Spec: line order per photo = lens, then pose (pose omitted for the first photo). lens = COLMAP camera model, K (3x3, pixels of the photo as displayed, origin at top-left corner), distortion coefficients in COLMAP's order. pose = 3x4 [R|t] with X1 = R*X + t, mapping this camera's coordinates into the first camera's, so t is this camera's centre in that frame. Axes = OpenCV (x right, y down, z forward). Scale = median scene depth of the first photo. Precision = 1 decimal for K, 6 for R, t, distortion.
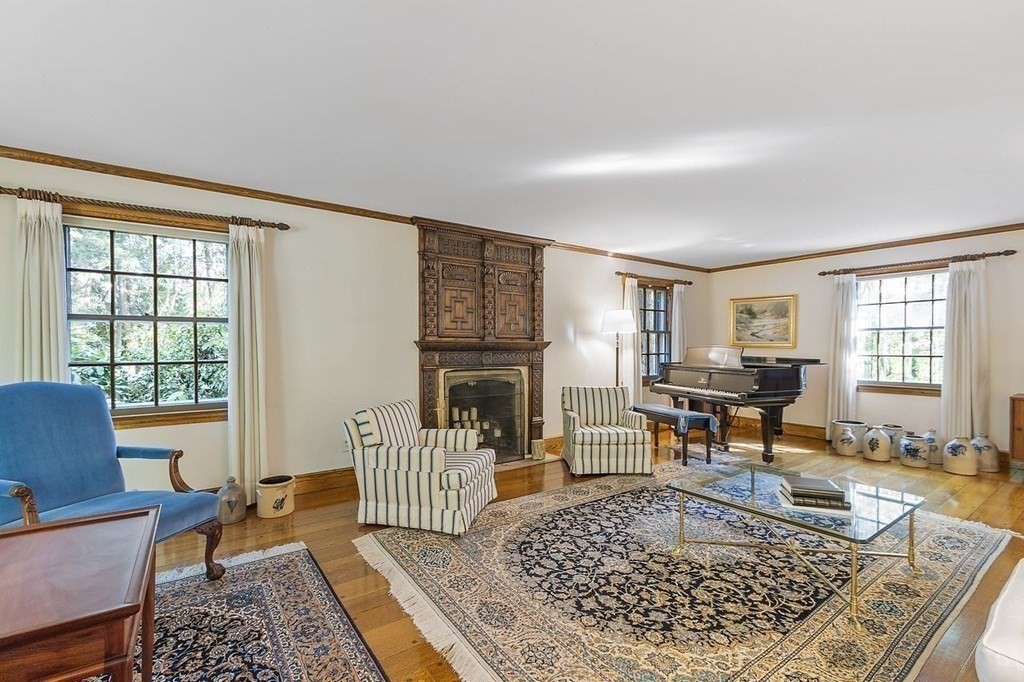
lens RADIAL K [[448.0, 0, 513.5], [0, 448.0, 350.6], [0, 0, 1]] dist [0.002058, 0.000078]
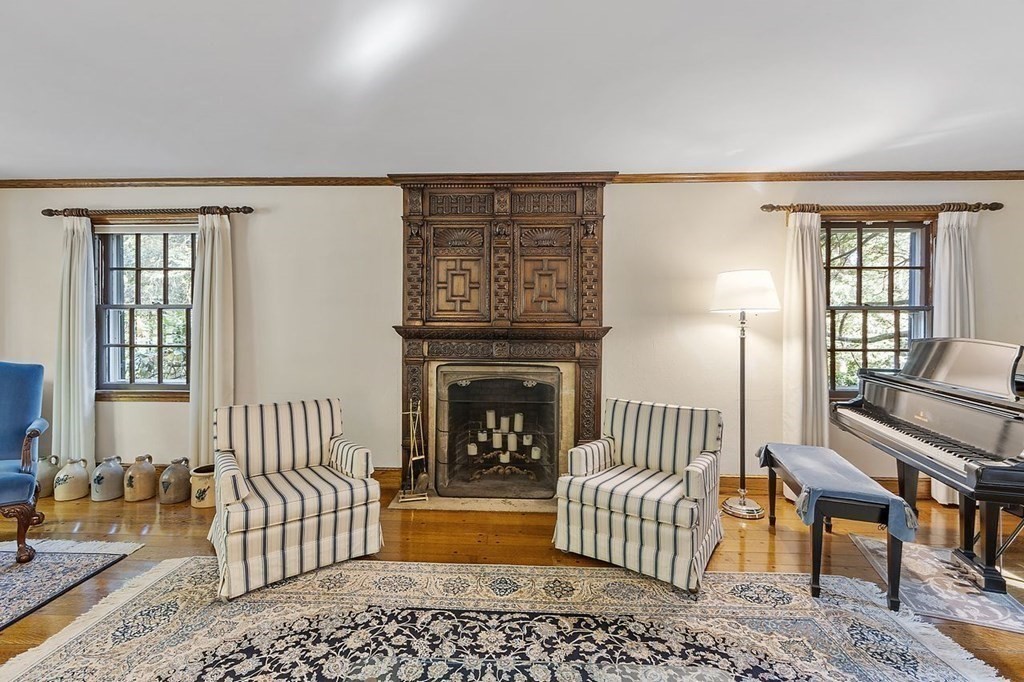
lens RADIAL K [[461.3, 0, 511.2], [0, 461.3, 326.7], [0, 0, 1]] dist [0.002017, -0.000065]
pose [[0.789707, 0.003072, -0.613476, 0.459335], [-0.012137, 0.999870, -0.010617, -0.013995], [0.613364, 0.015830, 0.789642, 0.456367]]
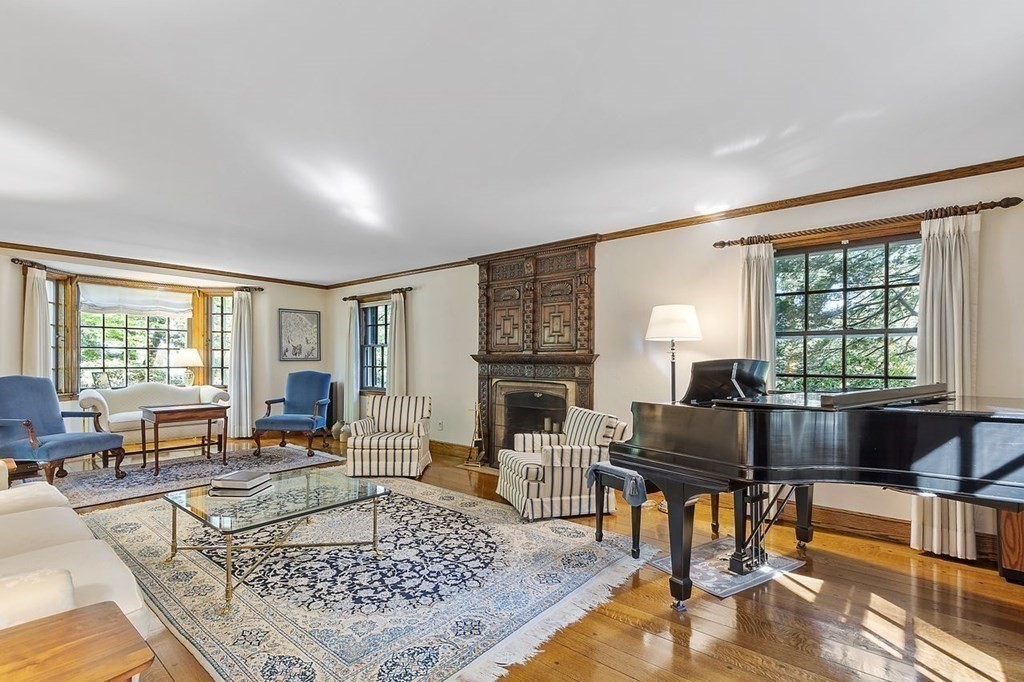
lens RADIAL K [[490.0, 0, 508.6], [0, 490.0, 357.5], [0, 0, 1]] dist [-0.001611, -0.000478]
pose [[0.241514, -0.003670, -0.970390, 1.132499], [-0.015795, 0.999846, -0.007713, -0.004977], [0.970269, 0.017190, 0.241419, 0.747407]]
